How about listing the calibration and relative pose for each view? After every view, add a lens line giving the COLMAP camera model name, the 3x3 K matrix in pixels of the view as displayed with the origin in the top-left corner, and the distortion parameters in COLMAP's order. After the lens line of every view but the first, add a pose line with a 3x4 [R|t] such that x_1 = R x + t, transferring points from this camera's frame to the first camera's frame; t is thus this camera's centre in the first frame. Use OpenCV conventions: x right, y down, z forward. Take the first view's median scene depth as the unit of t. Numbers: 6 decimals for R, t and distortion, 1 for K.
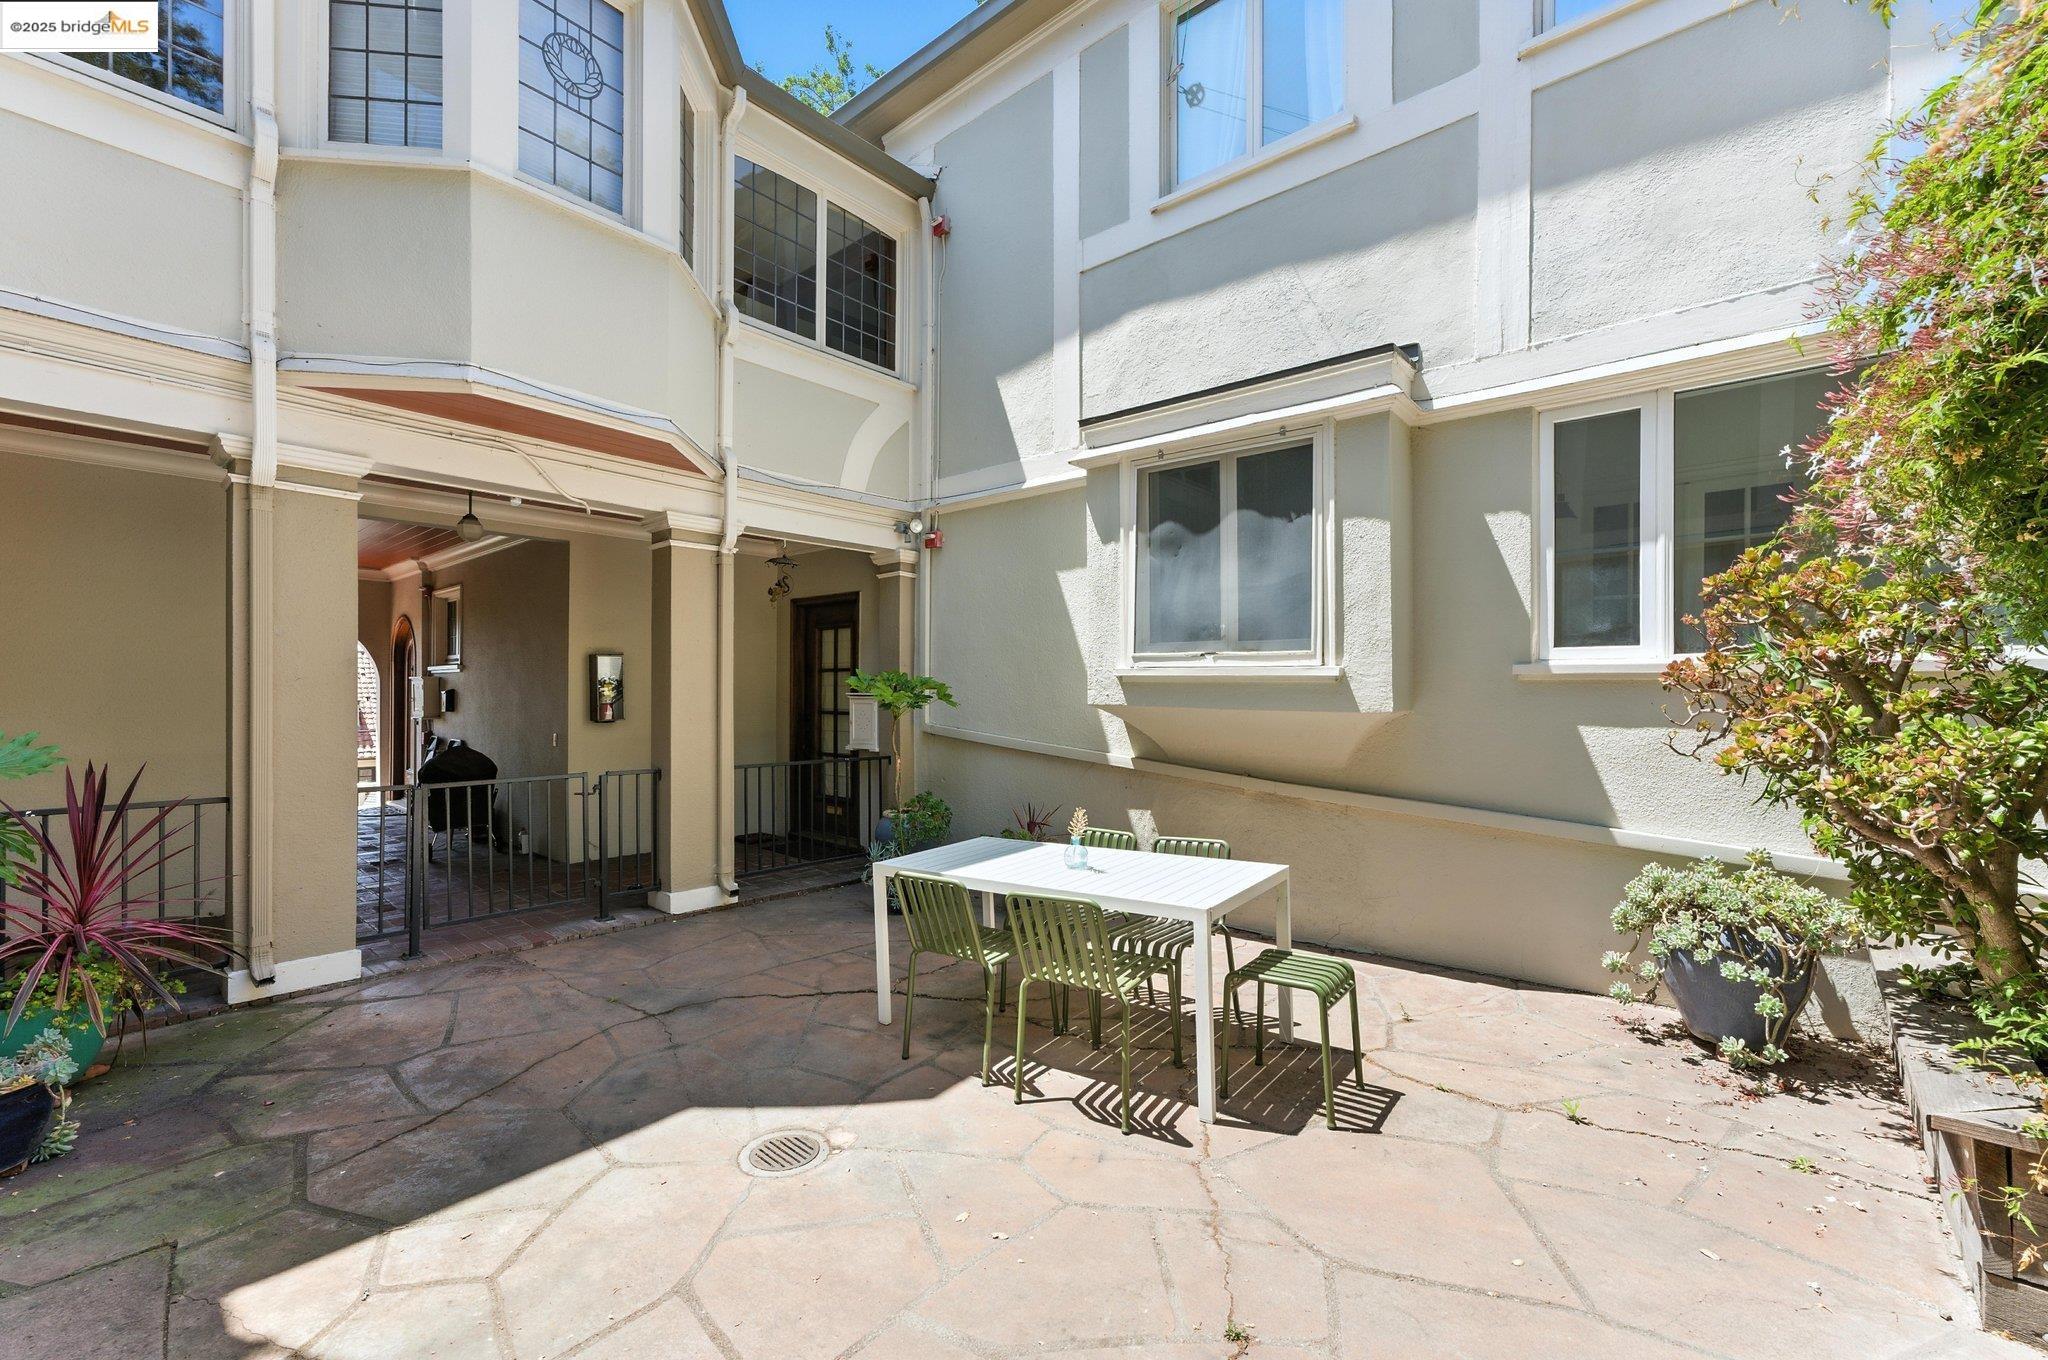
lens RADIAL K [[835.8, 0, 1015.3], [0, 835.8, 697.9], [0, 0, 1]] dist [-0.021093, 0.013695]
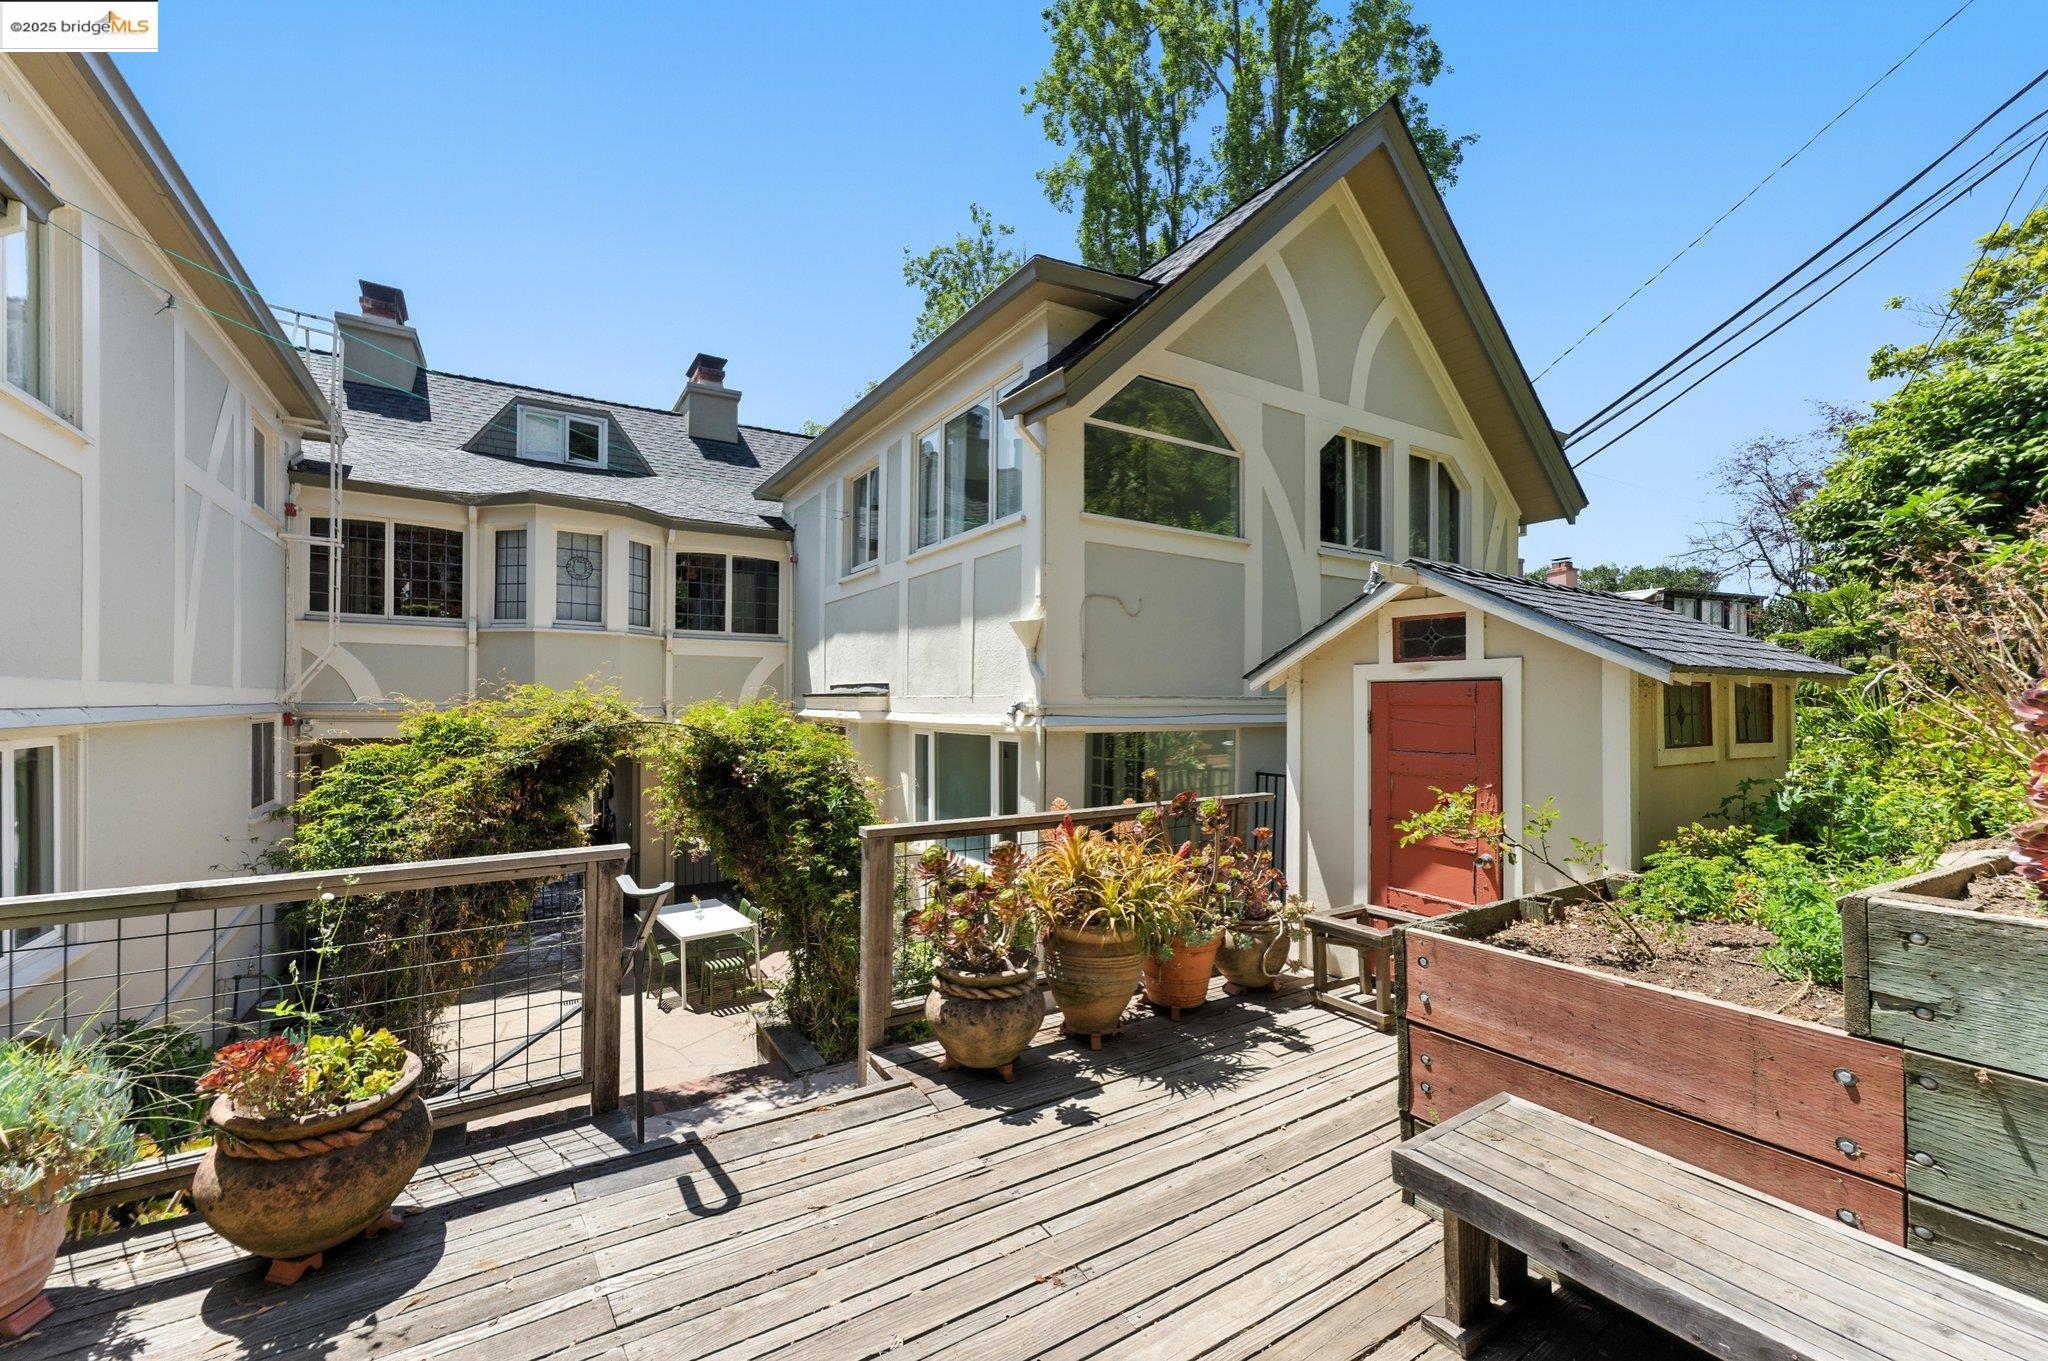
lens RADIAL K [[816.5, 0, 994.5], [0, 816.5, 713.4], [0, 0, 1]] dist [0.000163, 0.000000]
pose [[0.952286, -0.001698, -0.305202, 1.389403], [0.001015, 0.999997, -0.002395, -0.345181], [0.305205, 0.001970, 0.952284, -0.924020]]
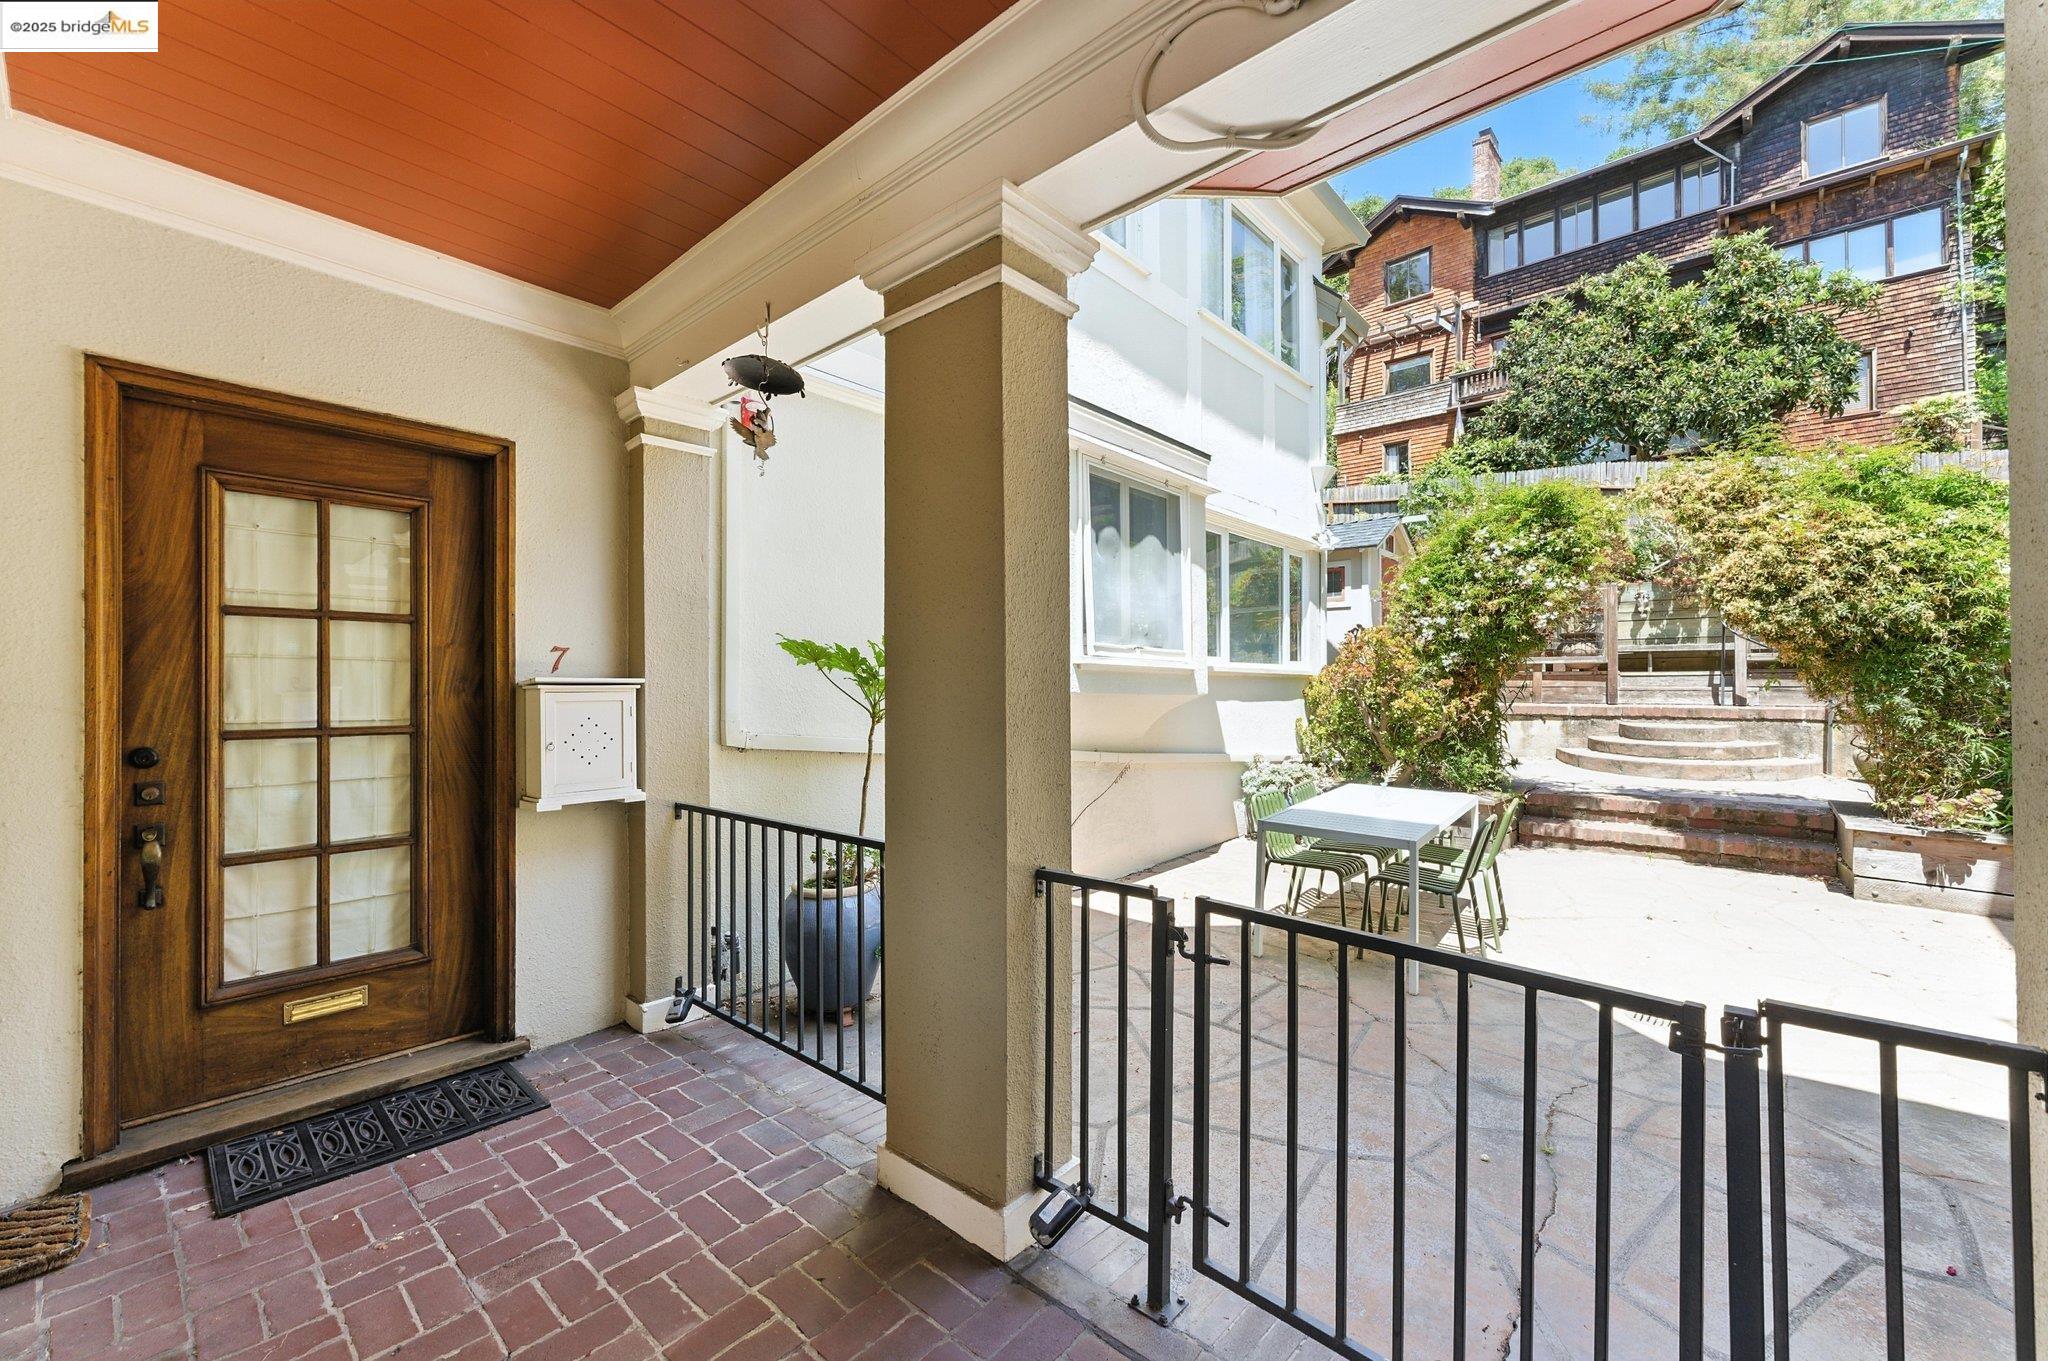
lens RADIAL K [[815.3, 0, 1024.0], [0, 815.3, 680.5], [0, 0, 1]] dist [0.000516, 0.000219]
pose [[0.015117, 0.001986, 0.999884, -0.938858], [0.002911, 0.999994, -0.002030, -0.005670], [-0.999881, 0.002941, 0.015111, 1.158211]]
